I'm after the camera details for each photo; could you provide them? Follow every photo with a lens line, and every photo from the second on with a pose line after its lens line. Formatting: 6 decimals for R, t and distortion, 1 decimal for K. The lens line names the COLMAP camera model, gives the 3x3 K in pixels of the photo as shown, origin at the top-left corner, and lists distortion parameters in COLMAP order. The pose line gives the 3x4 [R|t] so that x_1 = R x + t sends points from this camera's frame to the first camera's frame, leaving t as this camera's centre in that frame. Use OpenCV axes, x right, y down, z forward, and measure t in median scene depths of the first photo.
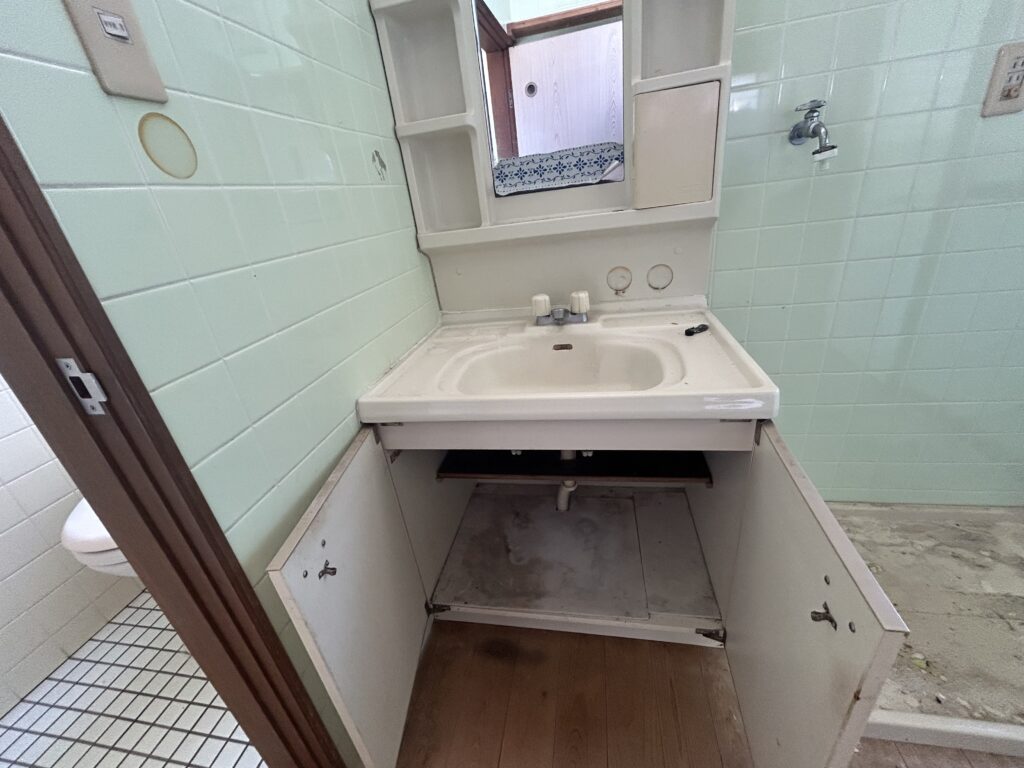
lens RADIAL K [[412.9, 0, 510.8], [0, 412.9, 387.3], [0, 0, 1]] dist [-0.000507, 0.000137]
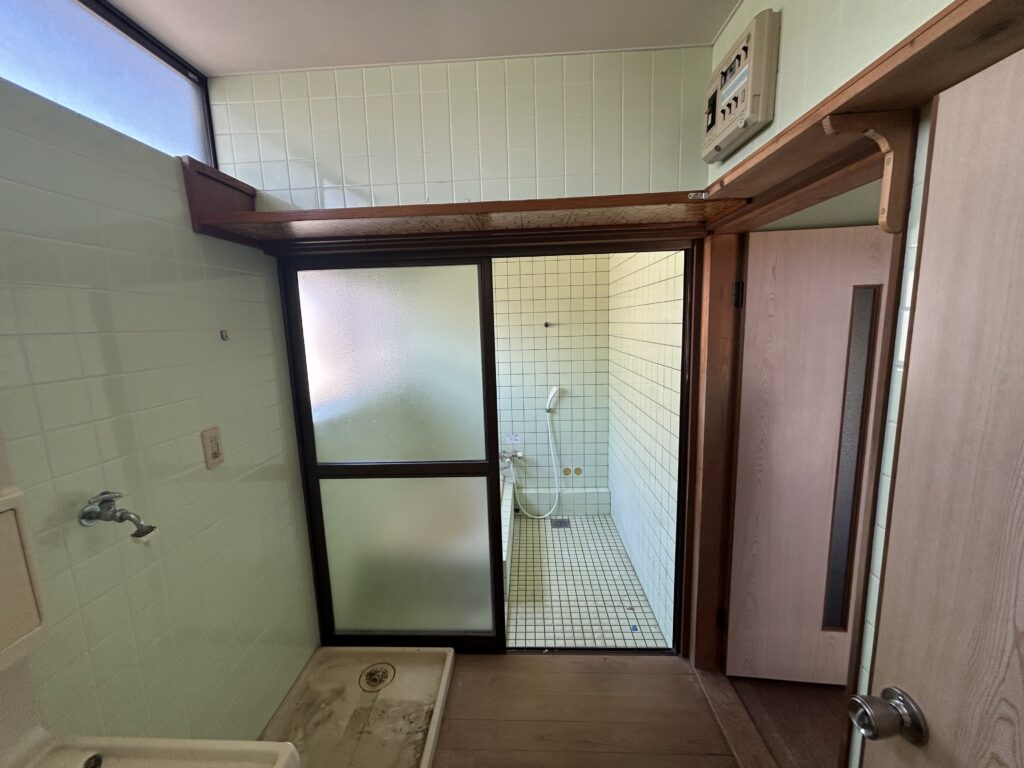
lens RADIAL K [[412.9, 0, 510.9], [0, 412.9, 384.6], [0, 0, 1]] dist [-0.000507, 0.000137]
pose [[-0.137342, -0.029146, 0.990095, -0.363657], [0.455847, 0.885567, 0.089302, -0.446842], [-0.879398, 0.463597, -0.108340, 0.053663]]
